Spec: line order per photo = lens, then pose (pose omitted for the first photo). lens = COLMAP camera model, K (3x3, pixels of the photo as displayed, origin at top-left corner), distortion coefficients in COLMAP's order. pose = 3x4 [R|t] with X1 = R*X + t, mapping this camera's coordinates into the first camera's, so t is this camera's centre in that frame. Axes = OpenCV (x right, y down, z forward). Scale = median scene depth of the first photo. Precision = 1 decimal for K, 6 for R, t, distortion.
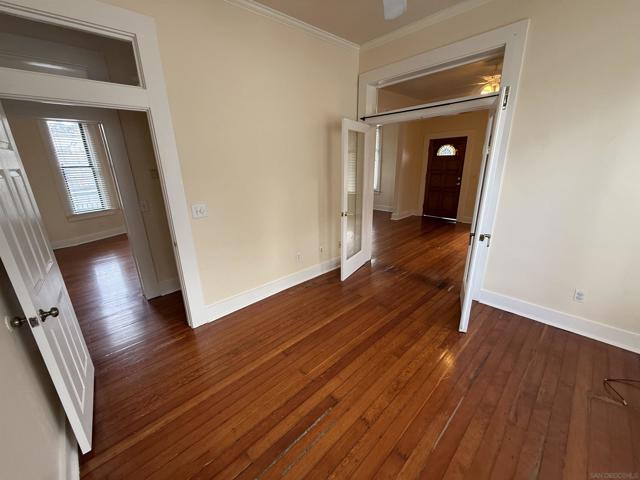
lens RADIAL K [[254.6, 0, 320.0], [0, 254.6, 240.0], [0, 0, 1]] dist [0.002526, 0.000526]
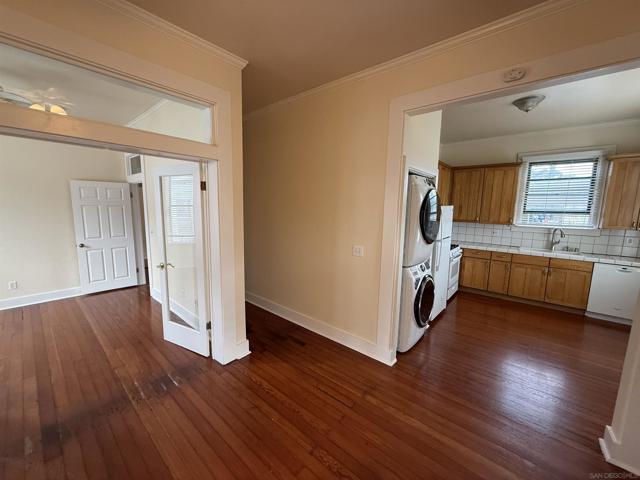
lens RADIAL K [[254.6, 0, 320.0], [0, 254.6, 240.0], [0, 0, 1]] dist [0.002526, 0.000526]
pose [[0.100756, 0.167032, -0.980790, 0.941628], [-0.315965, 0.940144, 0.127651, -0.455791], [0.943406, 0.297034, 0.147502, 1.221019]]
